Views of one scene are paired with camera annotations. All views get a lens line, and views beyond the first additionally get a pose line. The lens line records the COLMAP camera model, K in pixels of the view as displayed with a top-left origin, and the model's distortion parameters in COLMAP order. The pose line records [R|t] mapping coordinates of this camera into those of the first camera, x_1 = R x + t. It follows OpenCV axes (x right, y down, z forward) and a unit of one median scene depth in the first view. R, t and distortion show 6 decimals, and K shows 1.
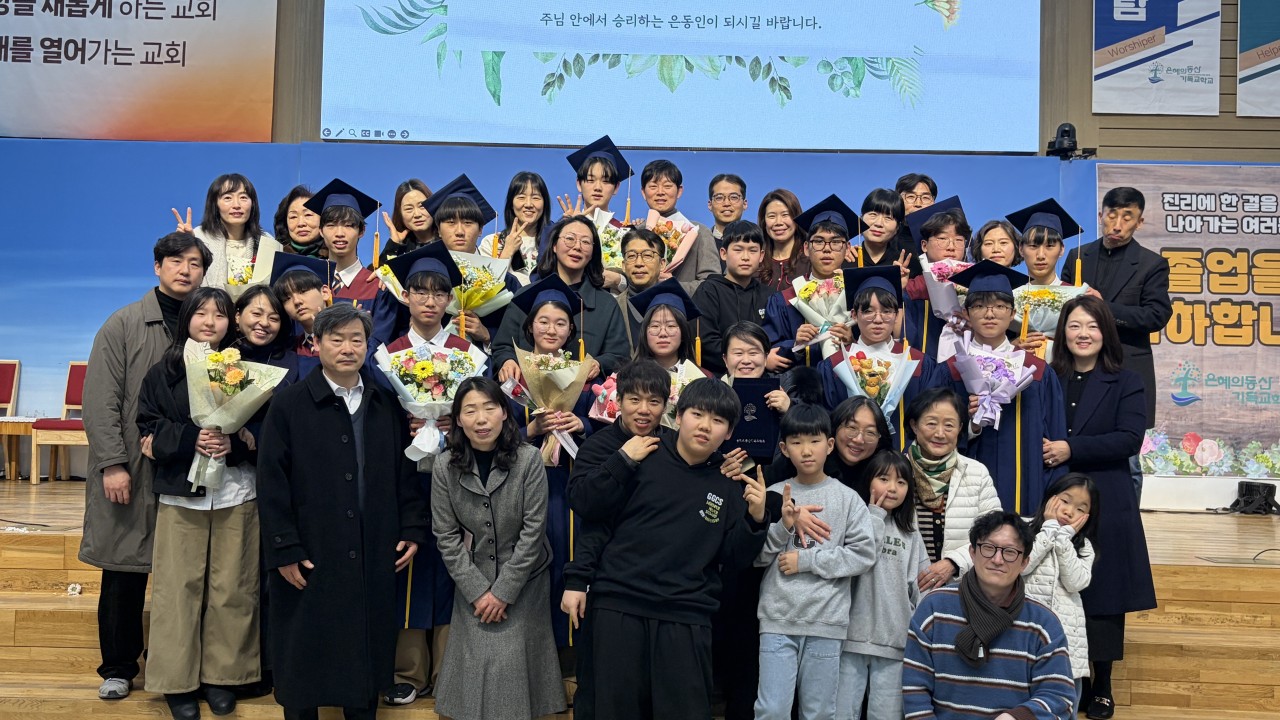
lens RADIAL K [[1224.1, 0, 638.7], [0, 1224.1, 358.4], [0, 0, 1]] dist [0.007377, 0.000000]
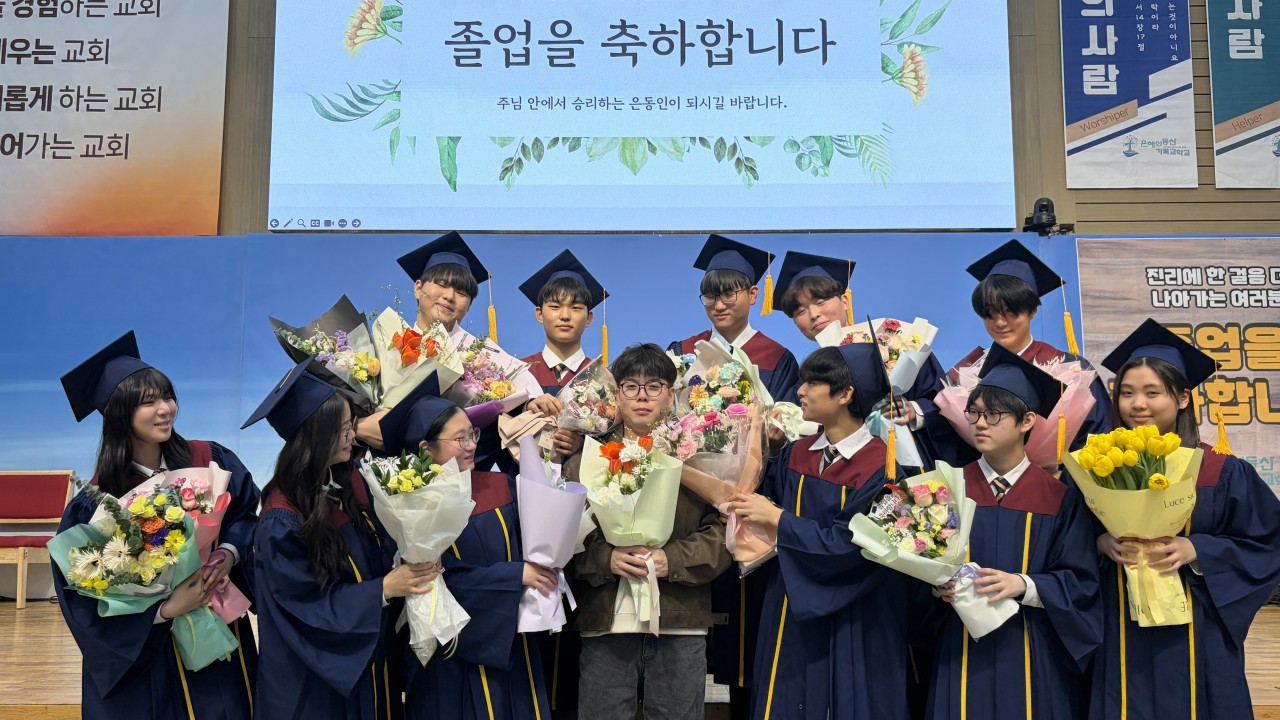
lens RADIAL K [[1125.8, 0, 634.2], [0, 1125.8, 361.1], [0, 0, 1]] dist [0.017617, 0.001319]
pose [[0.999617, -0.022670, 0.015893, 0.009240], [0.023852, 0.996619, -0.078624, -0.001362], [-0.014057, 0.078973, 0.996778, 0.126124]]
